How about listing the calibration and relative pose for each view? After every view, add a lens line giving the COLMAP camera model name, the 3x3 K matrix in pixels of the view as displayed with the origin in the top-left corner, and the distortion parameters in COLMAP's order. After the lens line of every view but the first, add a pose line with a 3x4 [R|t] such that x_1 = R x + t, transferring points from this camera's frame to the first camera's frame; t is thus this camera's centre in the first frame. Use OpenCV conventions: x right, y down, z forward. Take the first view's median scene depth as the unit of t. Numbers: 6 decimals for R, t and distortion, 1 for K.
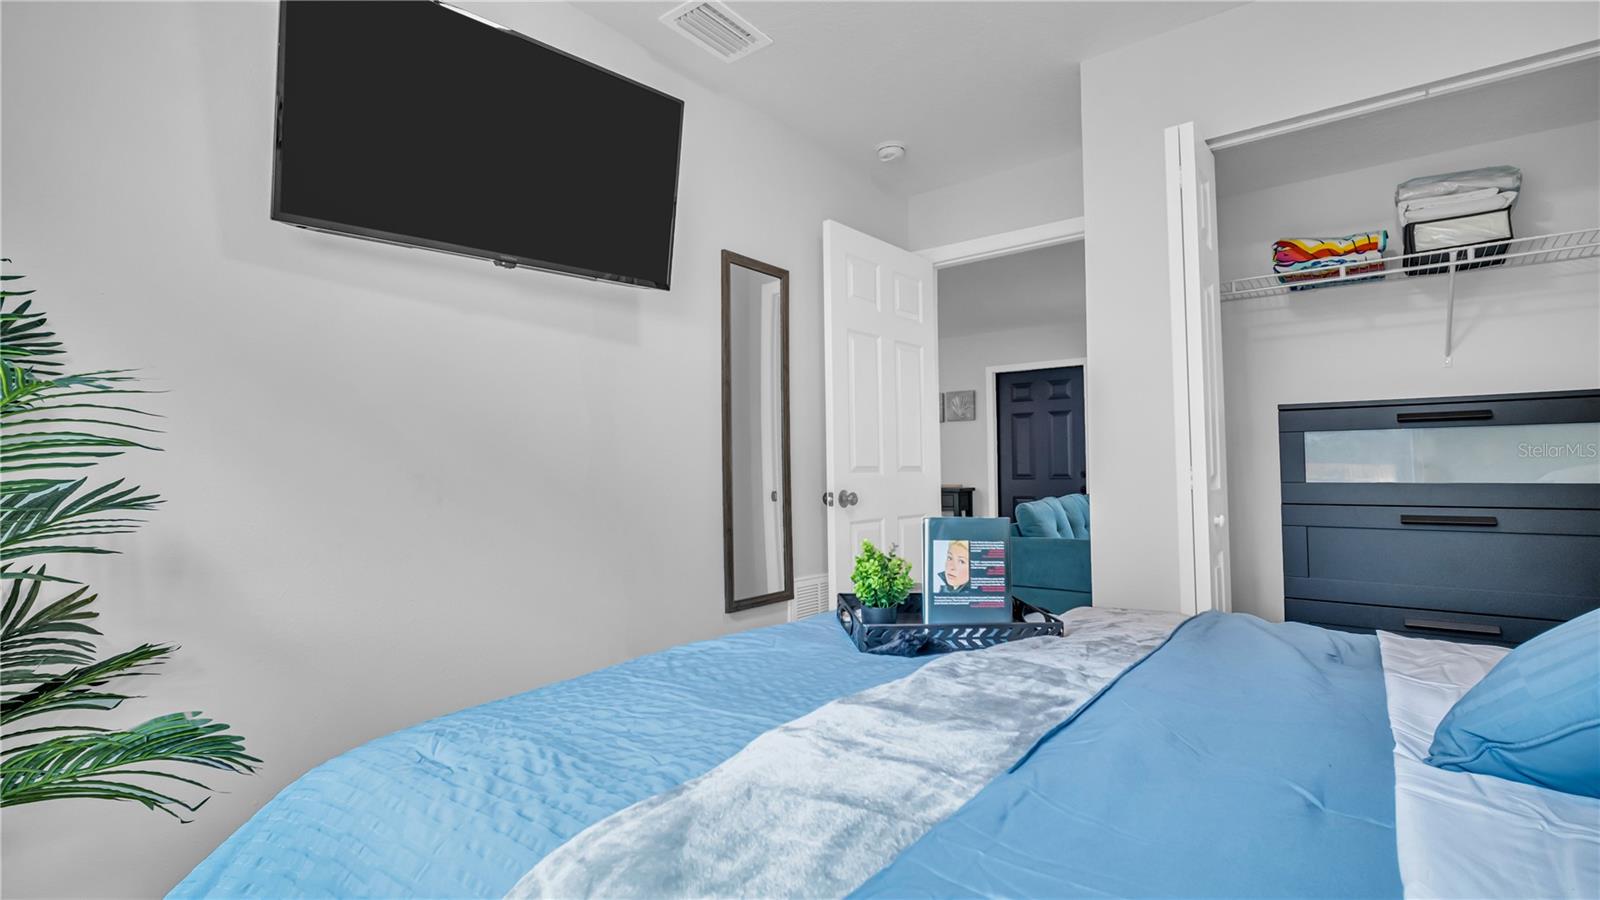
lens RADIAL K [[729.5, 0, 800.0], [0, 729.5, 450.0], [0, 0, 1]] dist [-0.001930, -0.000372]
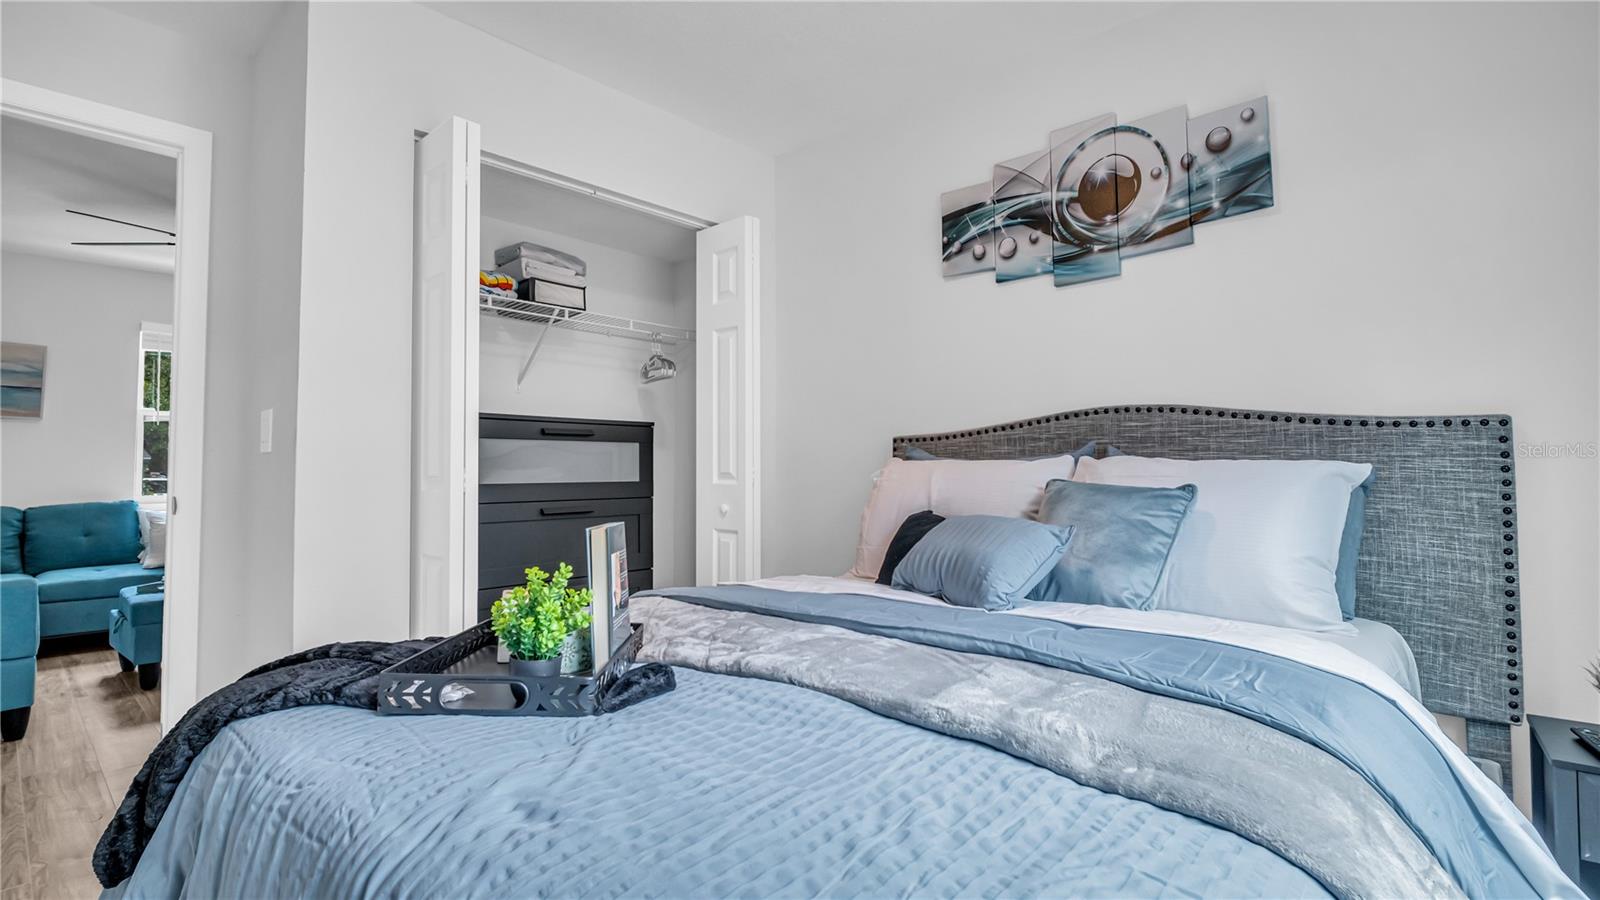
lens RADIAL K [[729.5, 0, 800.0], [0, 729.5, 450.0], [0, 0, 1]] dist [-0.001930, -0.000372]
pose [[0.091679, 0.040332, 0.994971, -0.386180], [-0.032592, 0.998766, -0.037482, 0.020601], [-0.995255, -0.028992, 0.092881, 0.437841]]
